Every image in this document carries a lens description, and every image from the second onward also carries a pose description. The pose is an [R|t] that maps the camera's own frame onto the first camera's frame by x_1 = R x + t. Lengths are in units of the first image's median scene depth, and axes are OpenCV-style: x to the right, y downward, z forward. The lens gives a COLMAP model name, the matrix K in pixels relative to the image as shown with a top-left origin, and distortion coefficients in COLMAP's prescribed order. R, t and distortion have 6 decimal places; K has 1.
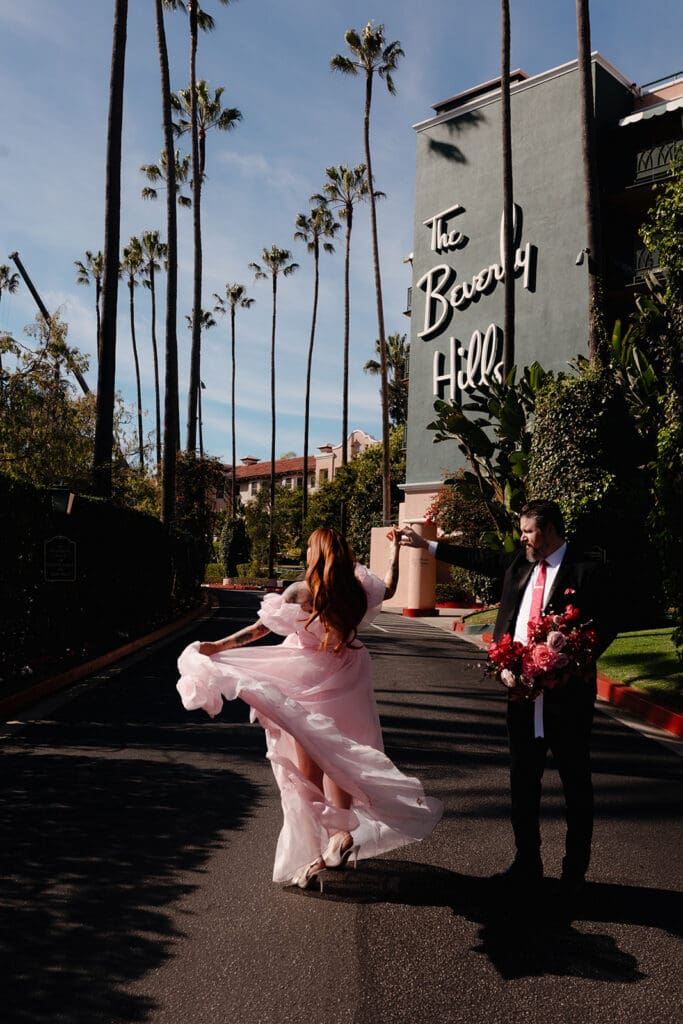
lens RADIAL K [[980.0, 0, 340.9], [0, 980.0, 489.3], [0, 0, 1]] dist [-0.000712, 0.008703]
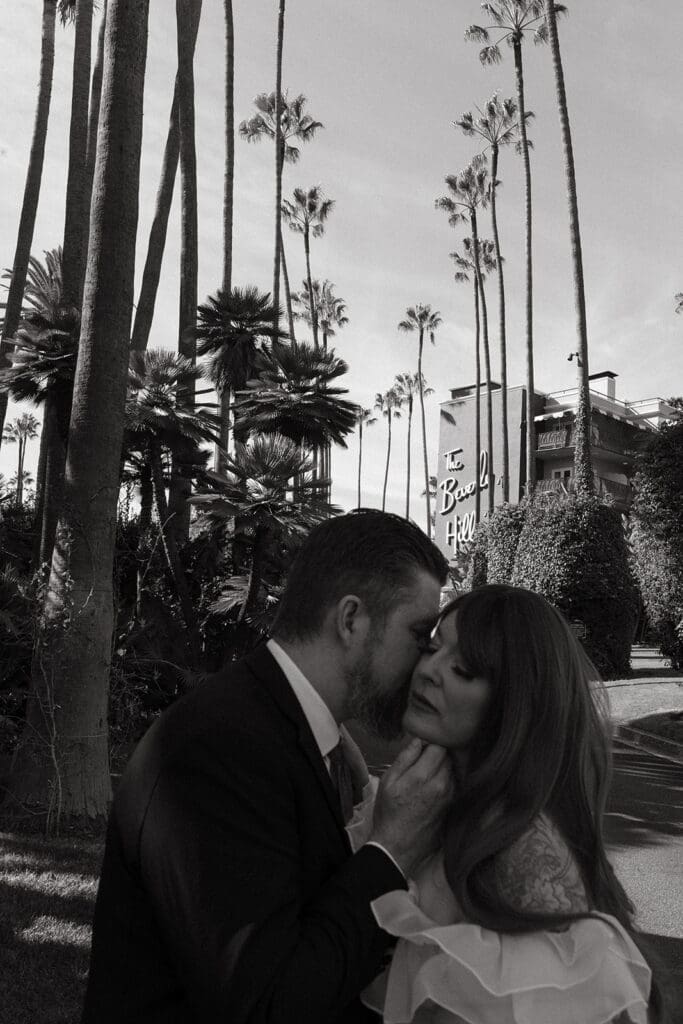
lens RADIAL K [[980.0, 0, 340.9], [0, 980.0, 489.3], [0, 0, 1]] dist [-0.000712, 0.008703]
pose [[0.997274, 0.002579, -0.073746, 0.025431], [-0.006844, 0.998314, -0.057639, -0.087447], [0.073473, 0.057987, 0.995610, -1.018066]]
